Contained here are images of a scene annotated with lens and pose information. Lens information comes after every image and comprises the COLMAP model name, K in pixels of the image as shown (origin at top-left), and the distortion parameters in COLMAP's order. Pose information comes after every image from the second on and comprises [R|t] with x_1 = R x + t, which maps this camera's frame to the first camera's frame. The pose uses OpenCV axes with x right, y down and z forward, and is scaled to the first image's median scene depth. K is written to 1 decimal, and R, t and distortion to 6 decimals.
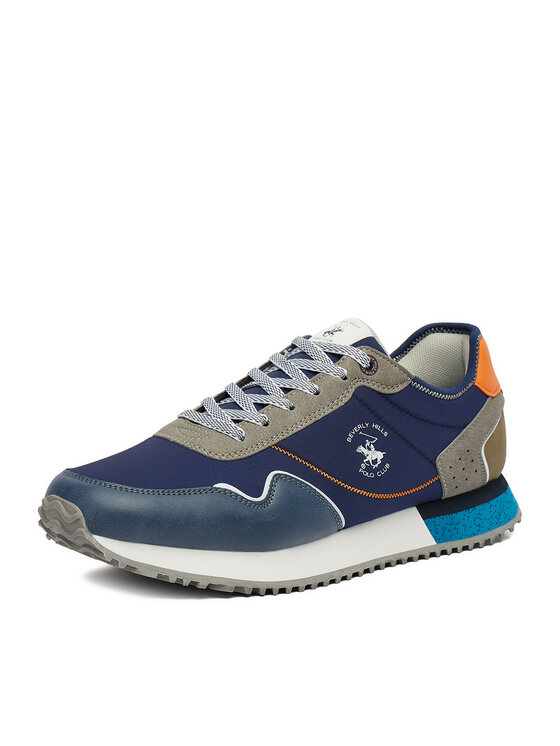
lens RADIAL K [[2235.8, 0, 278.8], [0, 2235.8, 375.2], [0, 0, 1]] dist [0.557642, 0.000000]
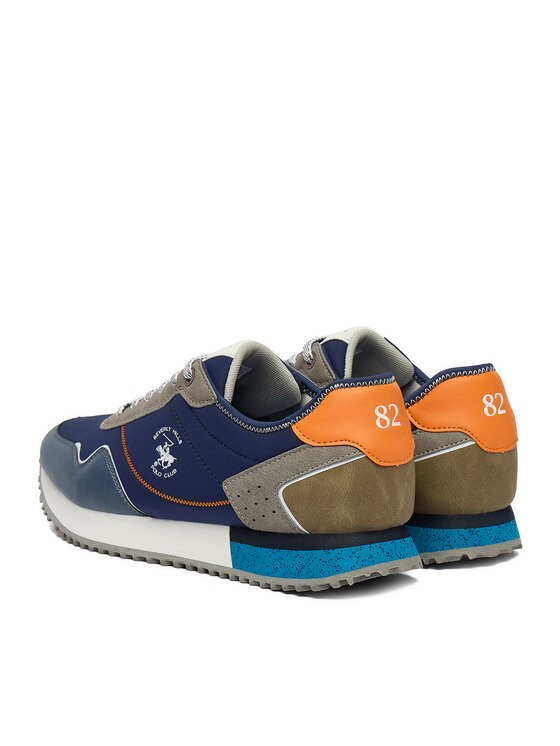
lens RADIAL K [[2235.8, 0, 279.8], [0, 2235.8, 371.0], [0, 0, 1]] dist [0.557642, 0.000000]
pose [[0.020115, 0.127375, -0.991651, 1.113496], [-0.152552, 0.980628, 0.122865, -0.146869], [0.988091, 0.148807, 0.039157, 1.005942]]
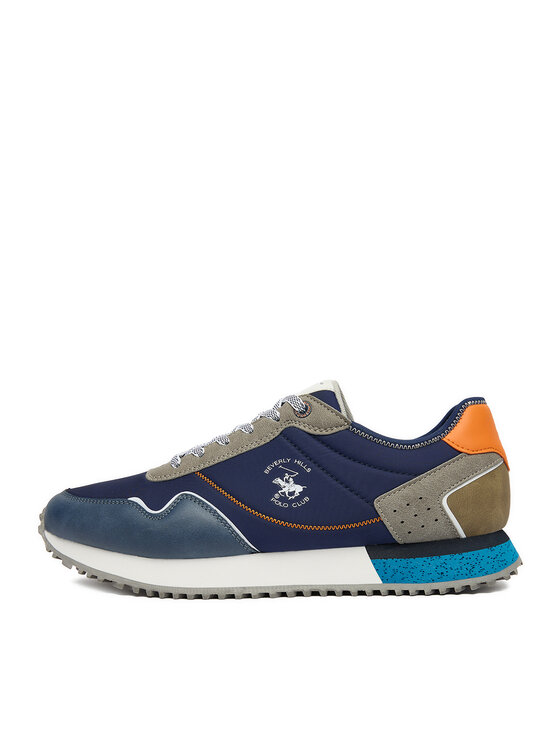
lens RADIAL K [[1011.1, 0, 284.0], [0, 1011.1, 374.4], [0, 0, 1]] dist [0.008867, 0.000000]
pose [[0.734383, -0.061367, -0.675955, 0.380057], [-0.086679, 0.979270, -0.183075, 0.072623], [0.673177, 0.193038, 0.713841, 0.631379]]
